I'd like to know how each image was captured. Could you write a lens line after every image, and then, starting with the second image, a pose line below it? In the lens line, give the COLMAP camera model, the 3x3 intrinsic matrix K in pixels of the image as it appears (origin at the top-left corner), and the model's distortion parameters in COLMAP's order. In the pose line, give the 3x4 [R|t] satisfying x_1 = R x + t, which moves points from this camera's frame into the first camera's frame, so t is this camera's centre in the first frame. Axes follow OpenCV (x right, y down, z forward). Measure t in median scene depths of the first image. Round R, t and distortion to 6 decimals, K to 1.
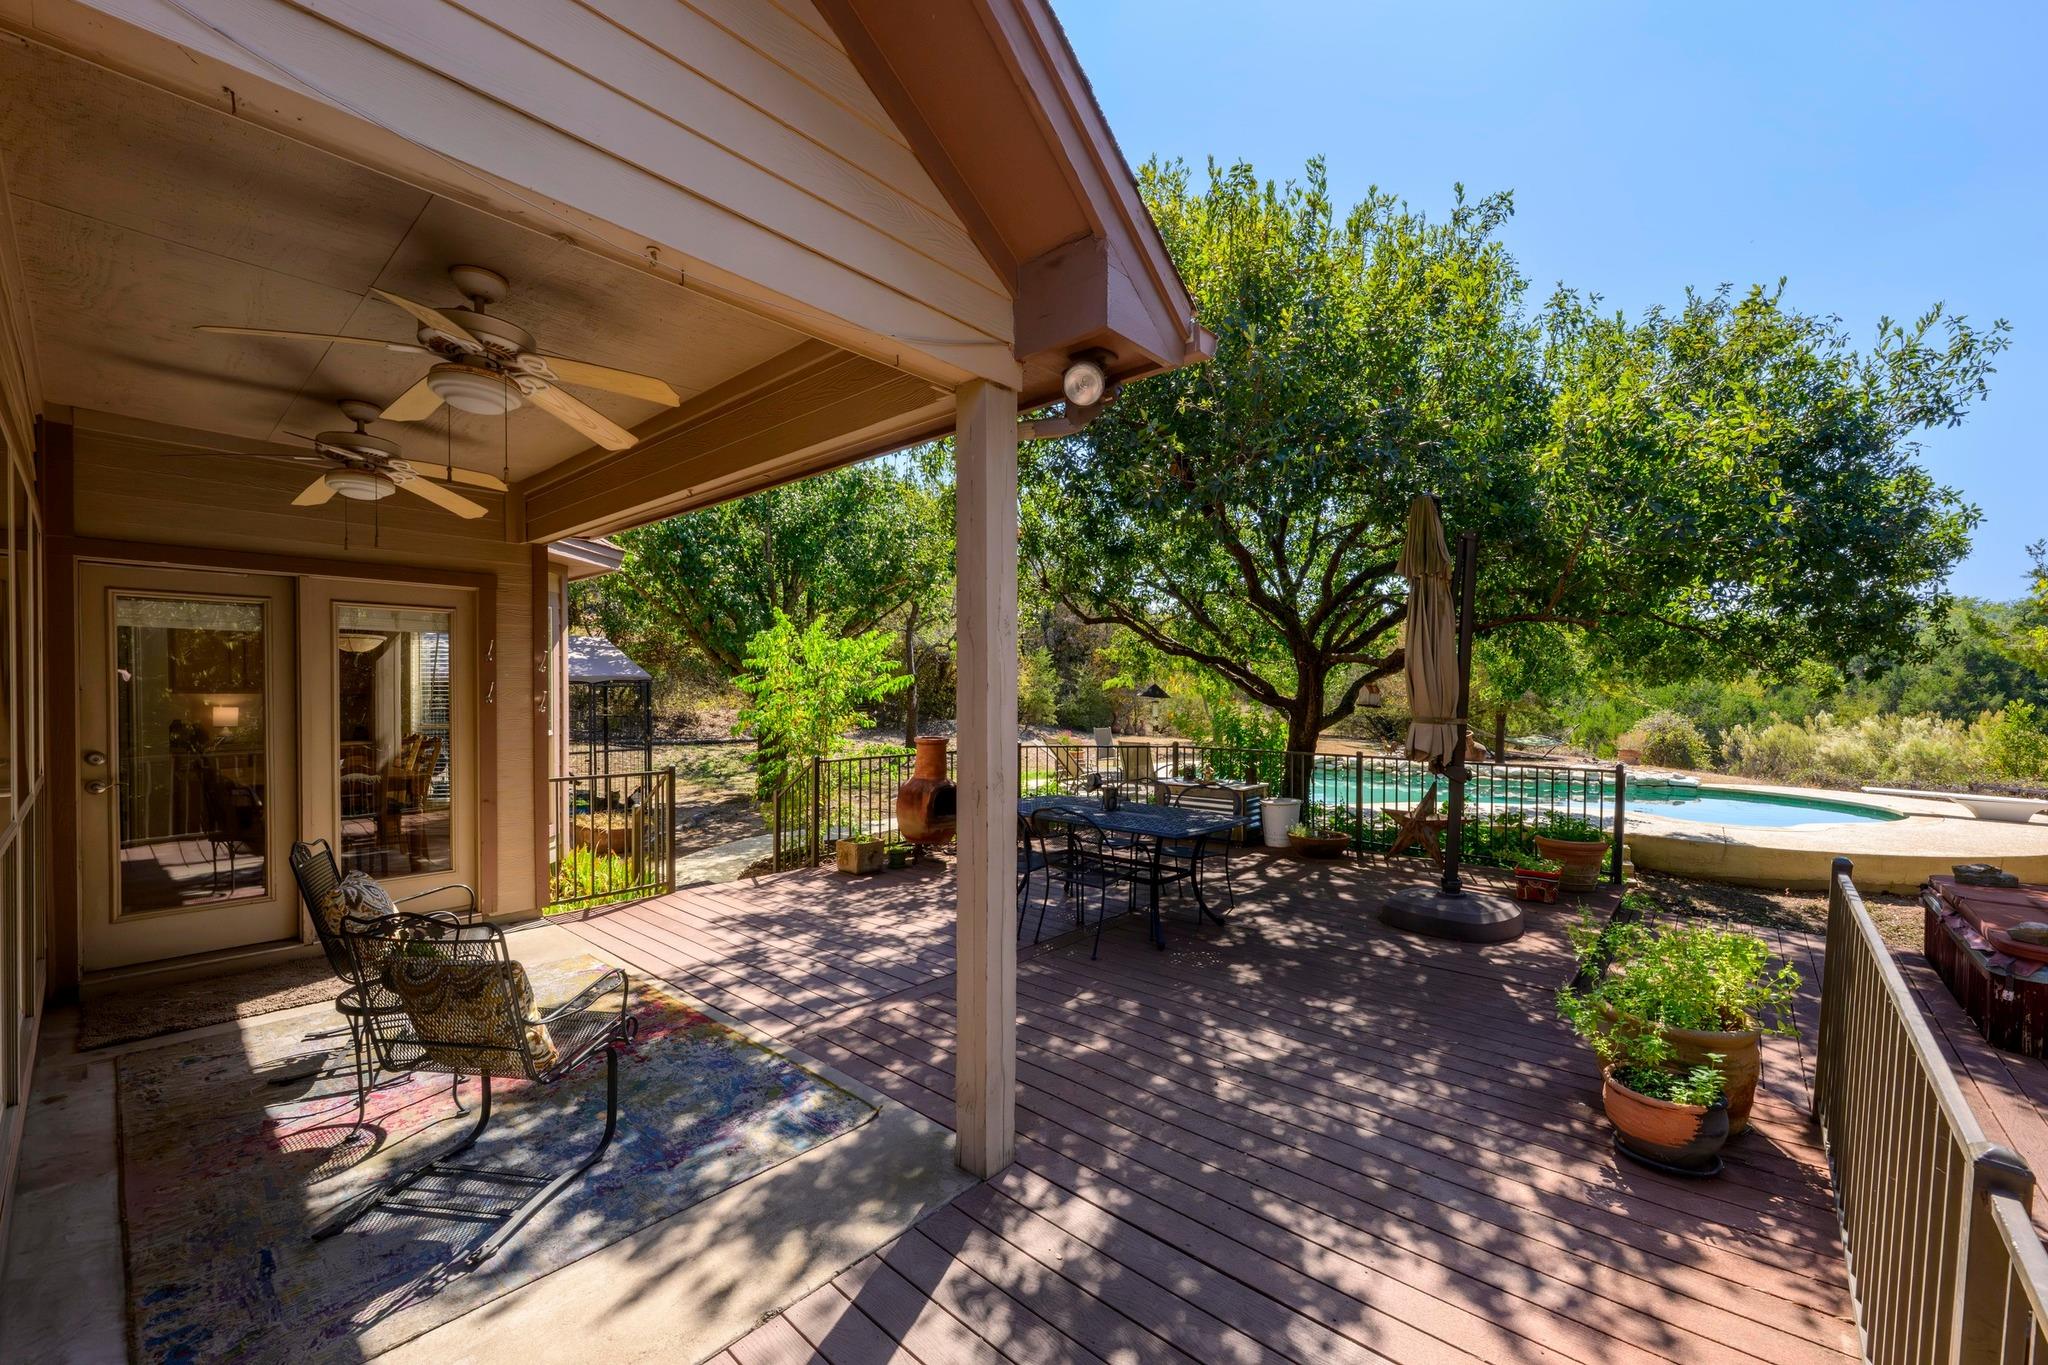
lens RADIAL K [[809.8, 0, 1031.4], [0, 809.8, 688.2], [0, 0, 1]] dist [-0.000429, 0.000034]
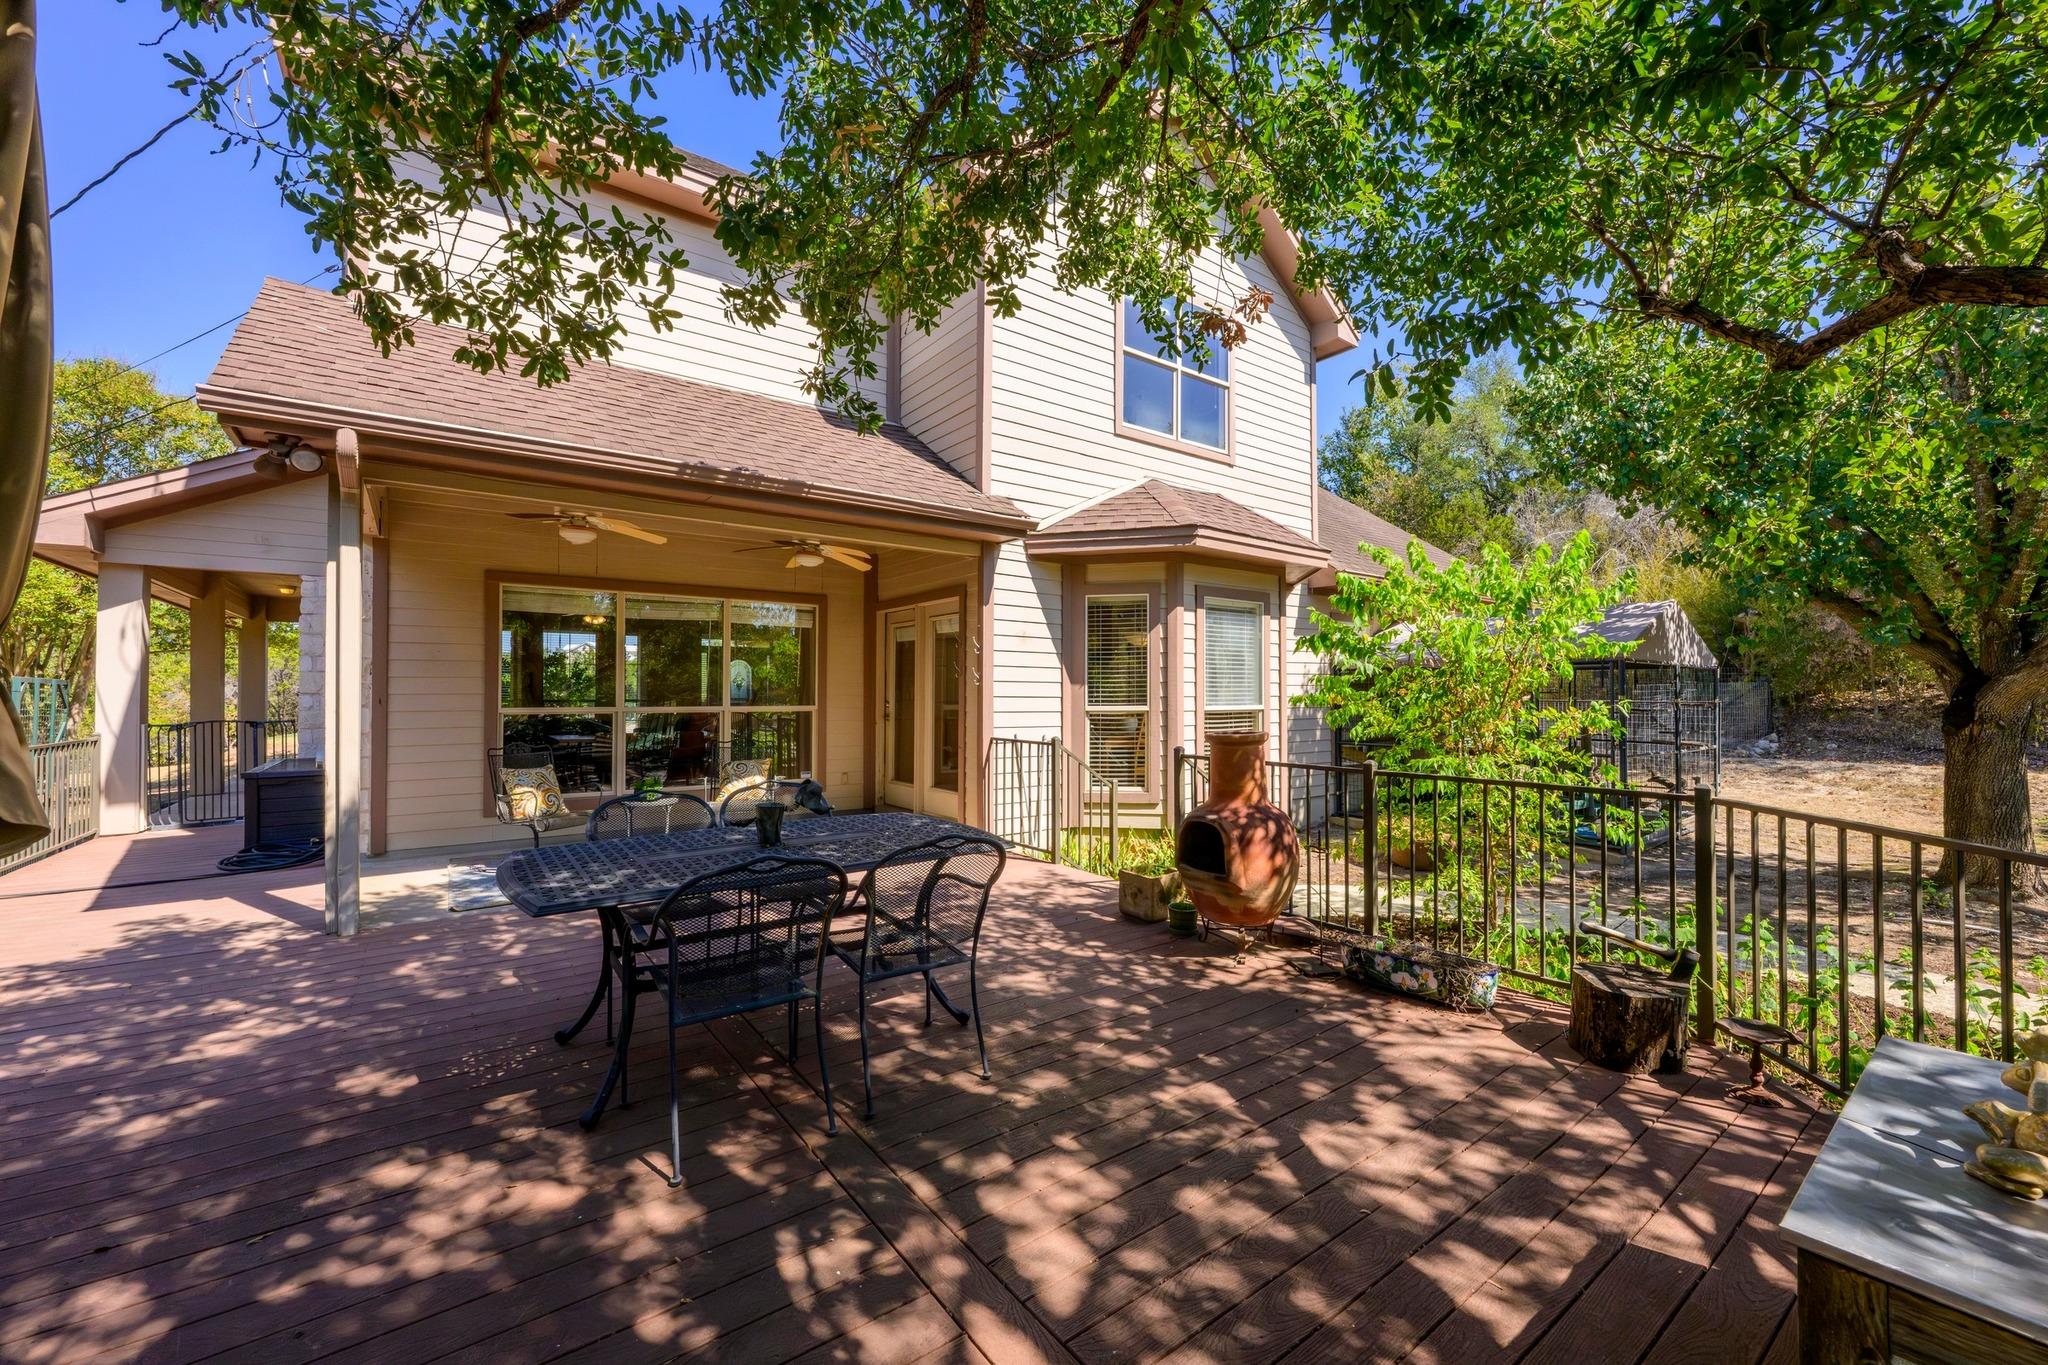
lens RADIAL K [[809.8, 0, 1032.1], [0, 809.8, 685.1], [0, 0, 1]] dist [-0.000429, 0.000034]
pose [[-0.208716, -0.015144, -0.977859, 0.682676], [-0.000940, 0.999883, -0.015285, 0.053472], [0.977976, -0.002271, -0.208706, 1.440596]]
